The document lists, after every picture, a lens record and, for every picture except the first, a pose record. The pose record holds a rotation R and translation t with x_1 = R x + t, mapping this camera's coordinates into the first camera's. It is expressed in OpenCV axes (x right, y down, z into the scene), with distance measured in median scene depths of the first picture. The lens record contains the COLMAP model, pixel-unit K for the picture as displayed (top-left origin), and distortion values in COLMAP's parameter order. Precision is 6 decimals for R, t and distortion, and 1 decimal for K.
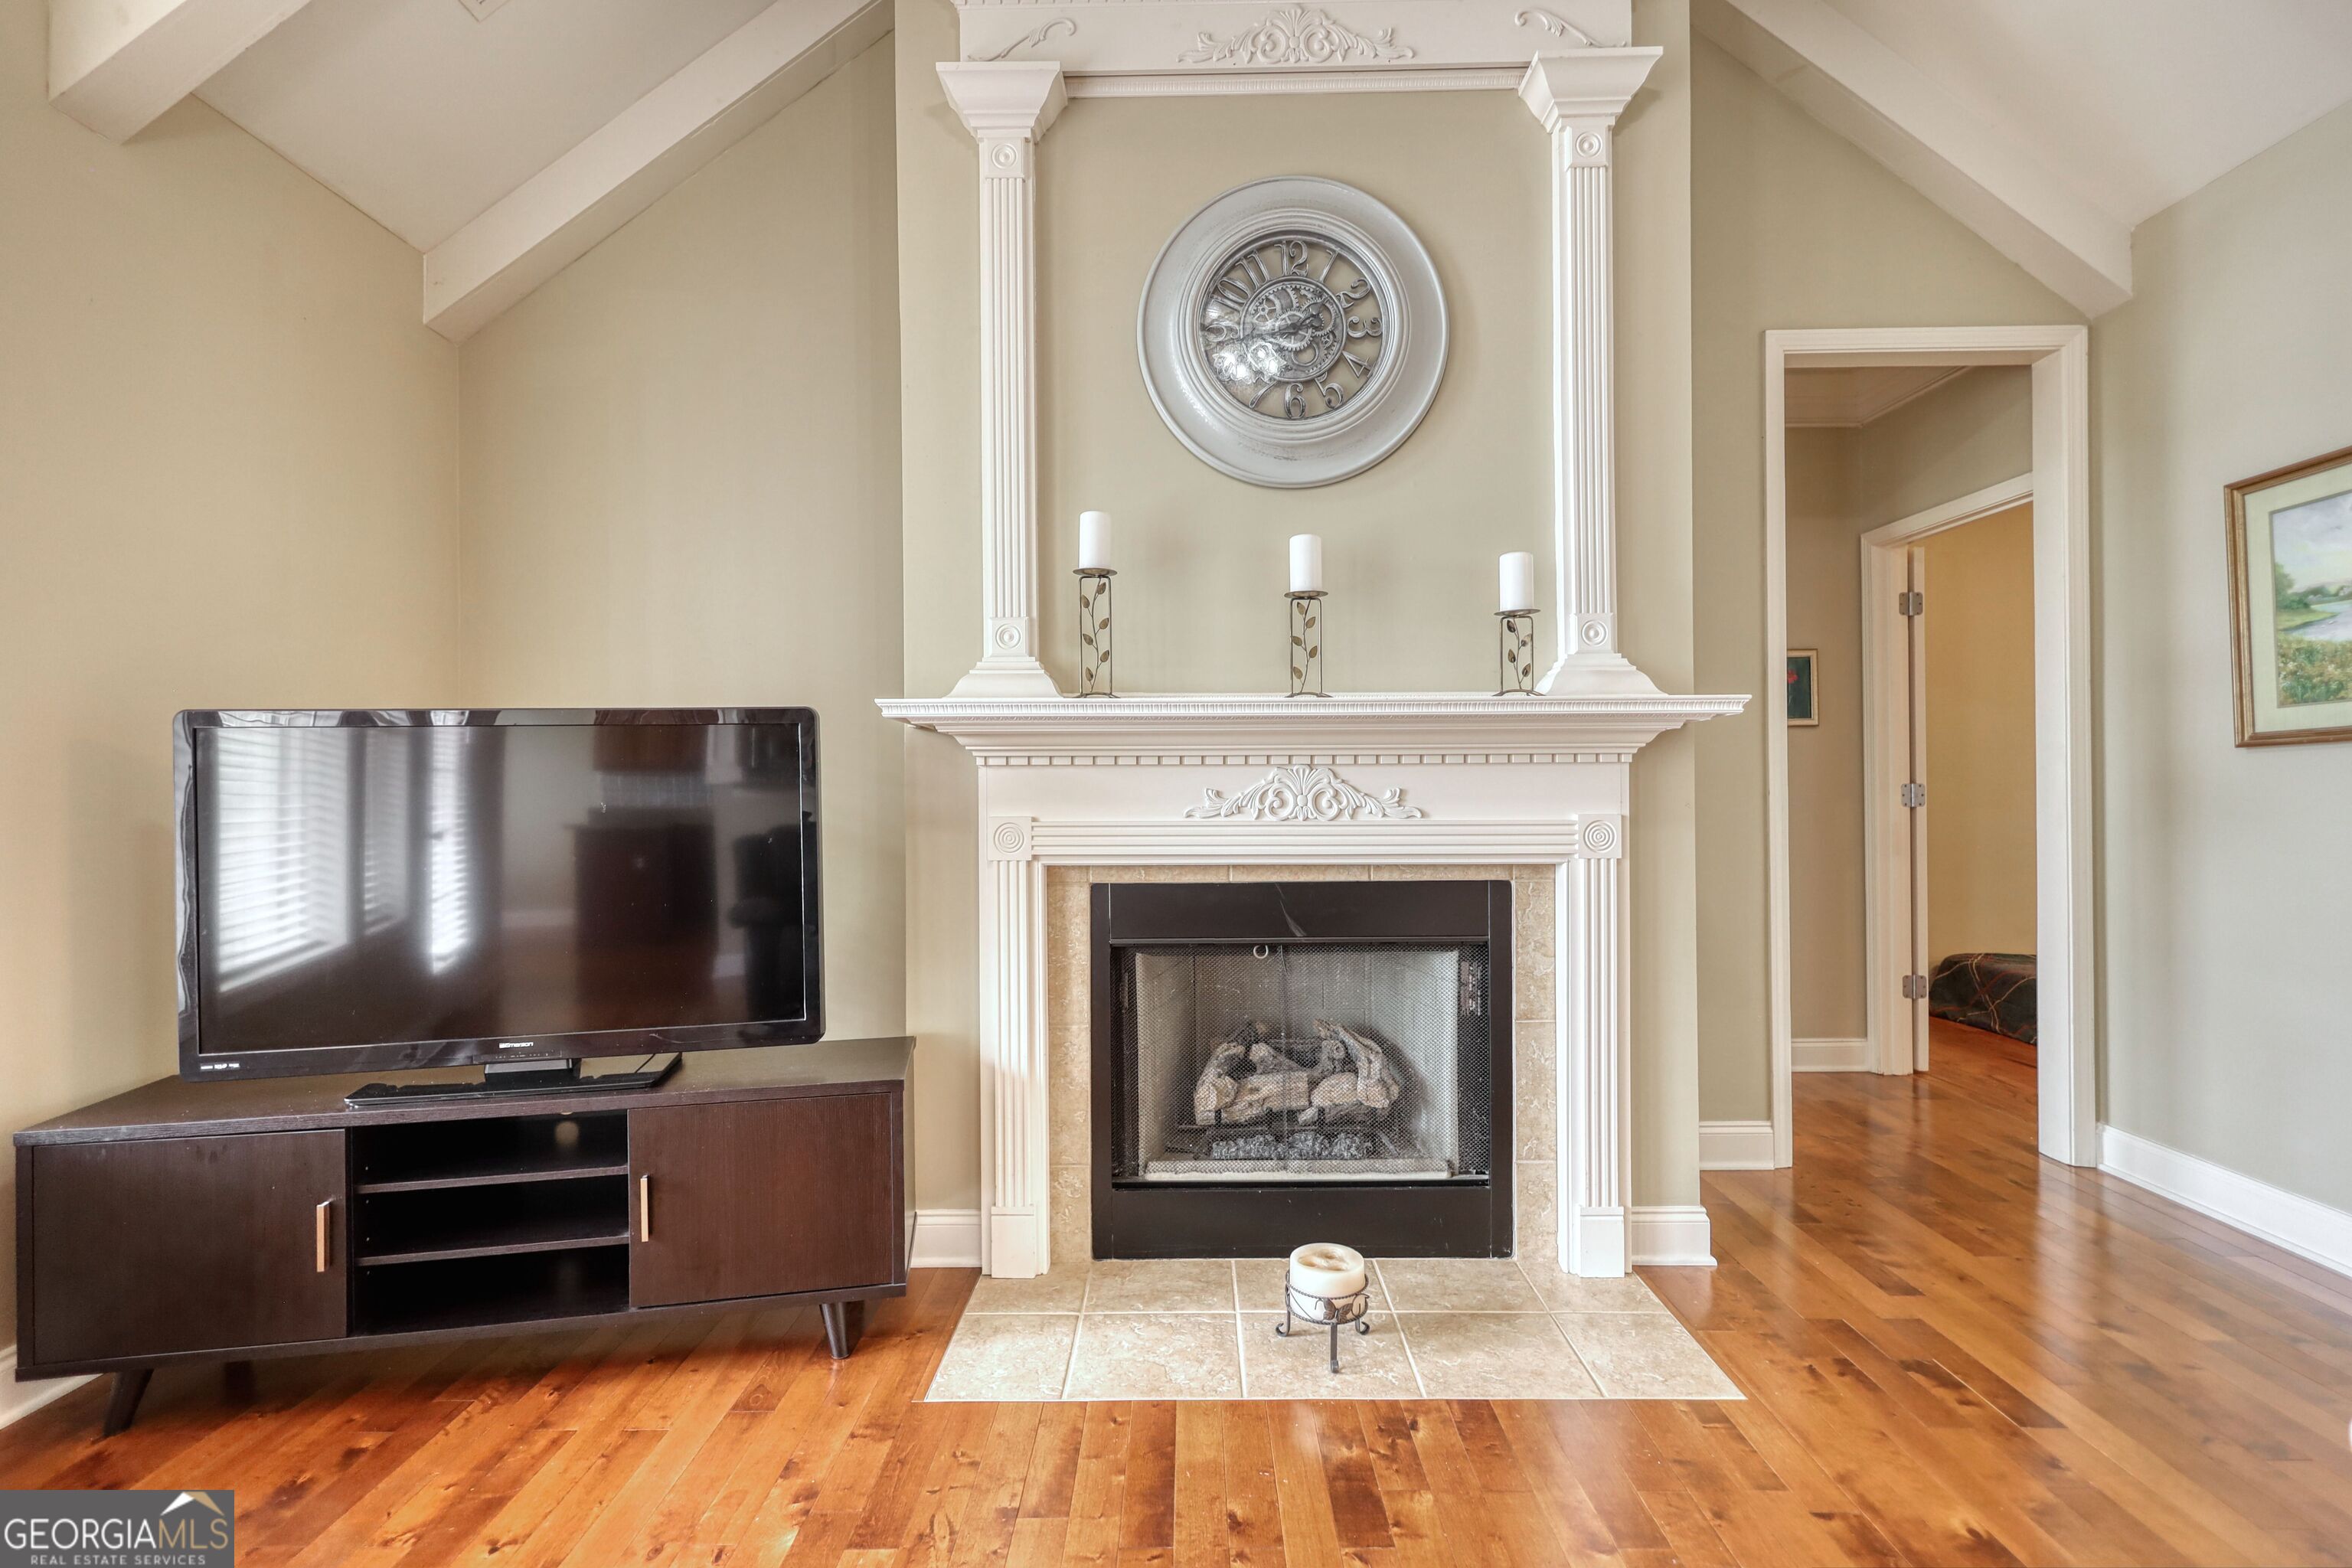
lens RADIAL K [[1106.4, 0, 1166.6], [0, 1106.4, 781.7], [0, 0, 1]] dist [0.000201, 0.002254]
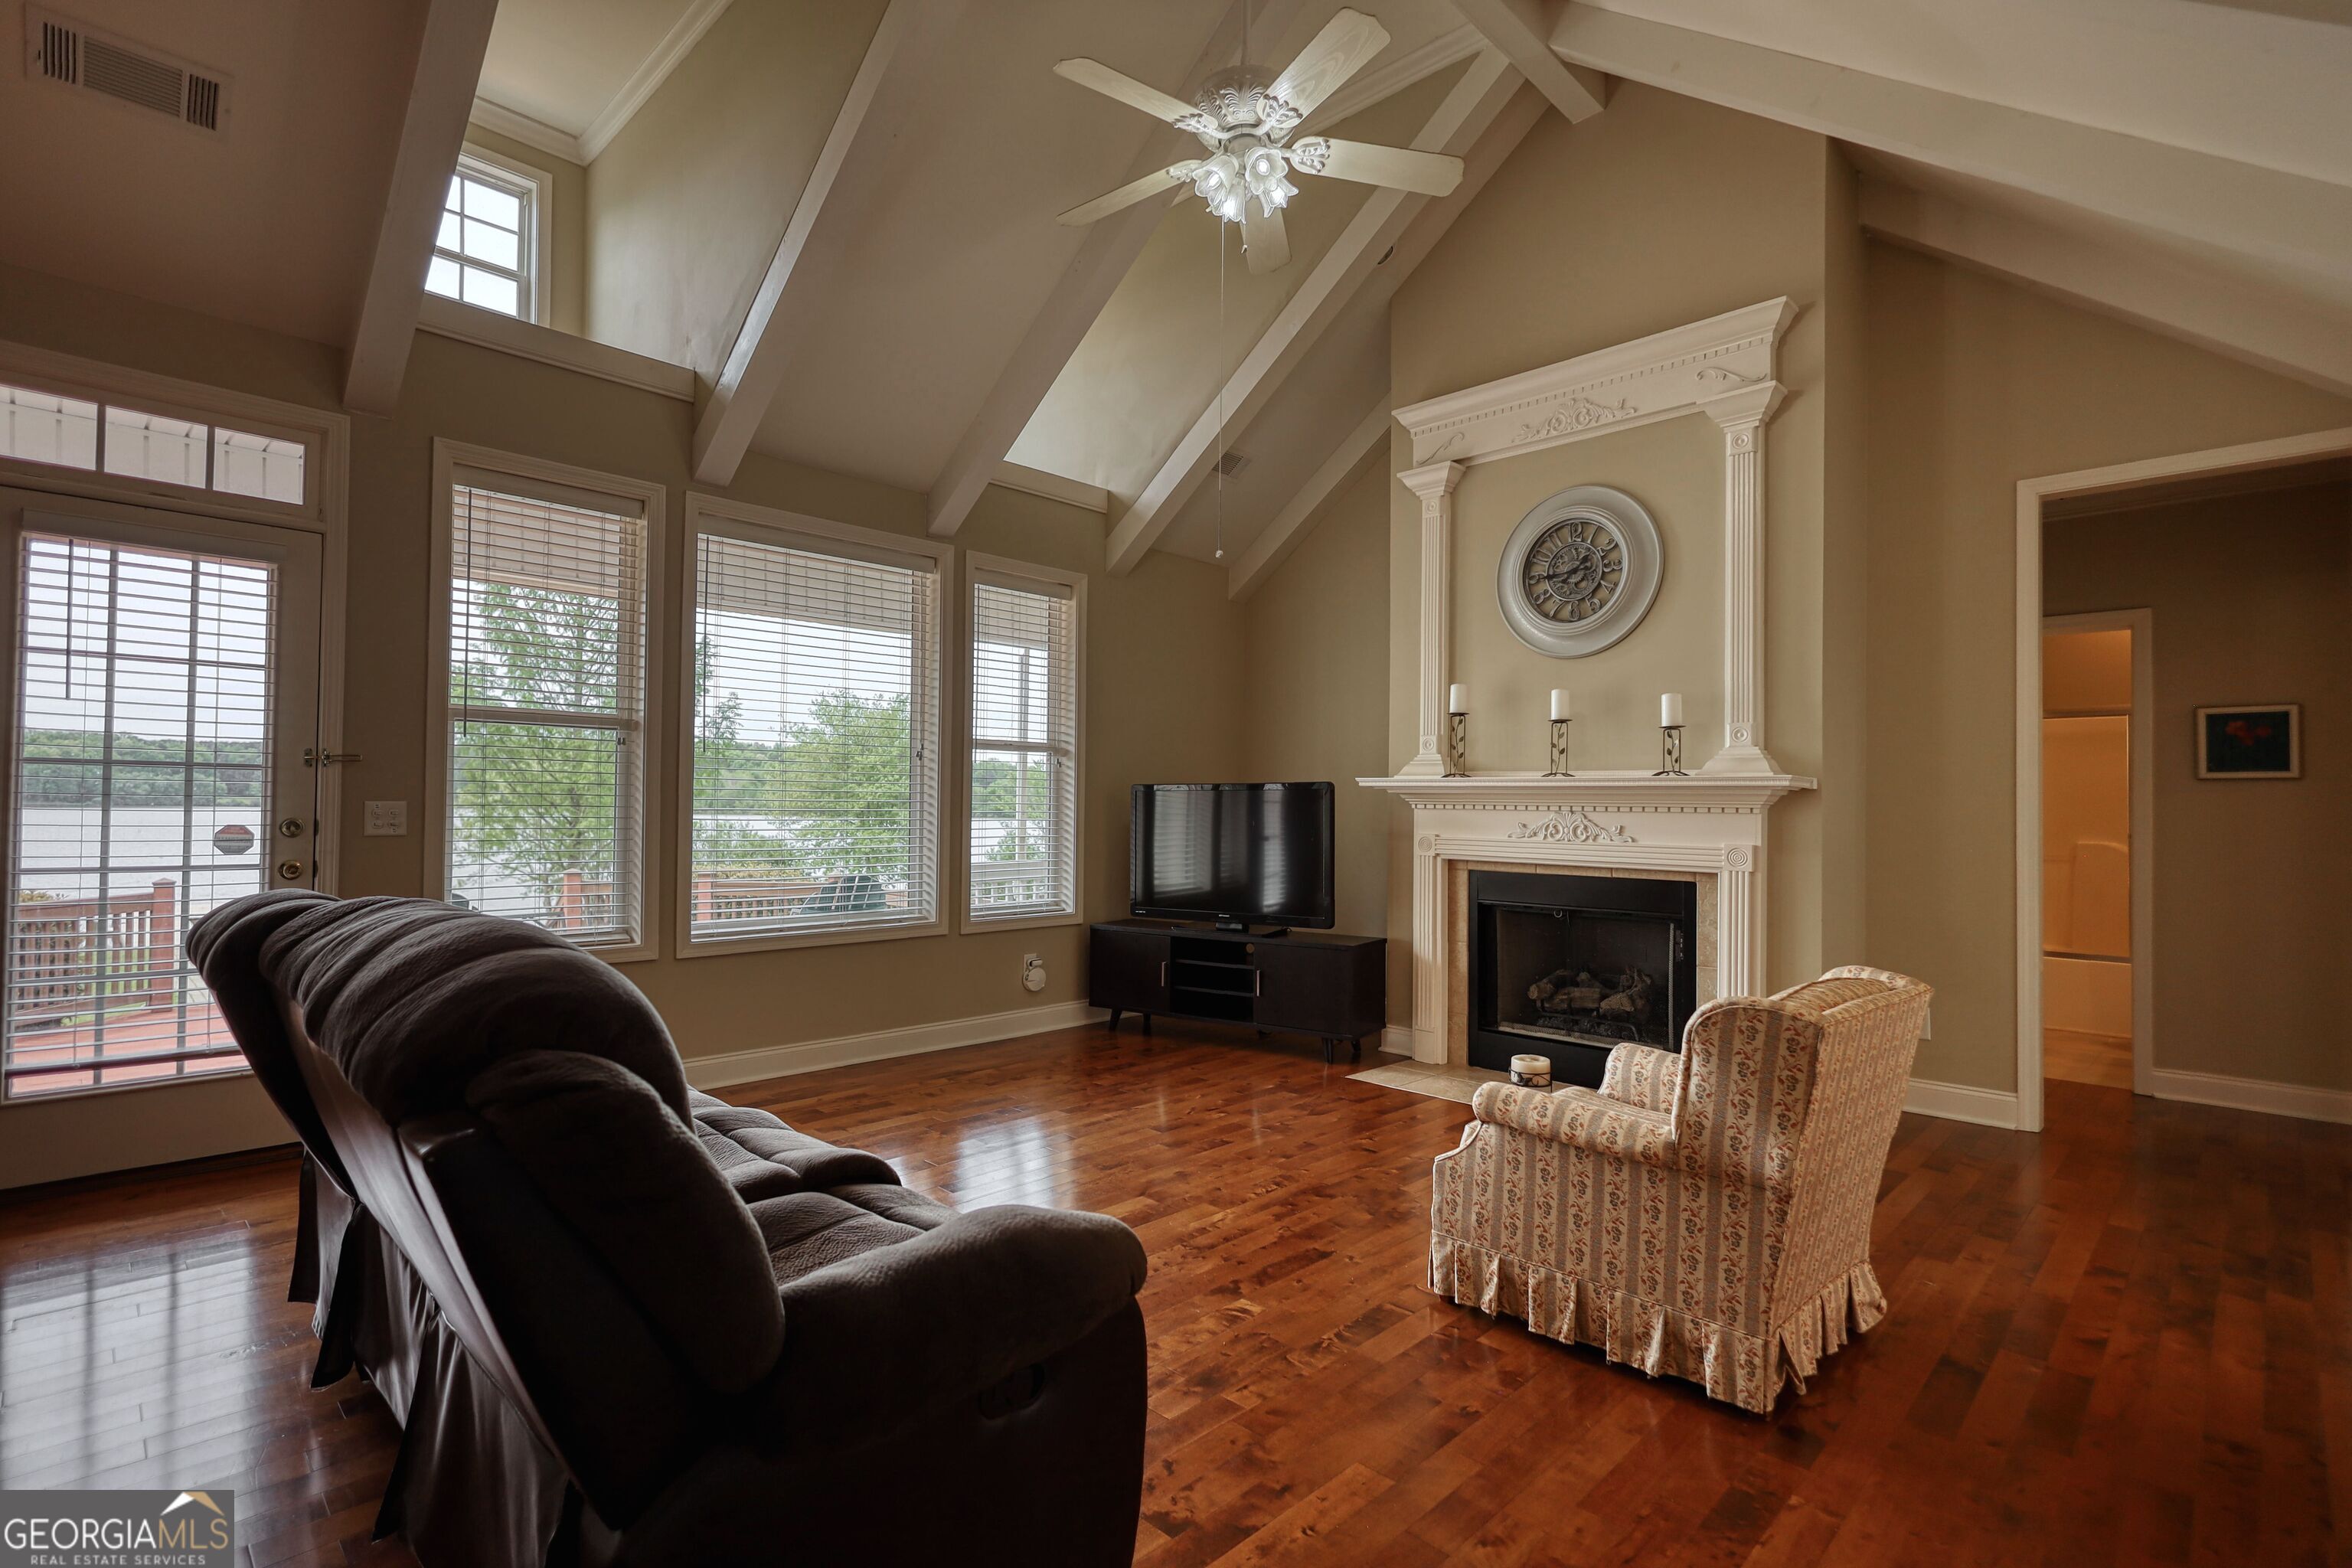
lens RADIAL K [[1106.4, 0, 1184.1], [0, 1106.4, 792.0], [0, 0, 1]] dist [0.000201, 0.002254]
pose [[0.727535, 0.006142, -0.686043, 0.899639], [-0.016020, 0.999839, -0.008037, -0.021225], [0.685884, 0.016838, 0.727516, -0.758001]]
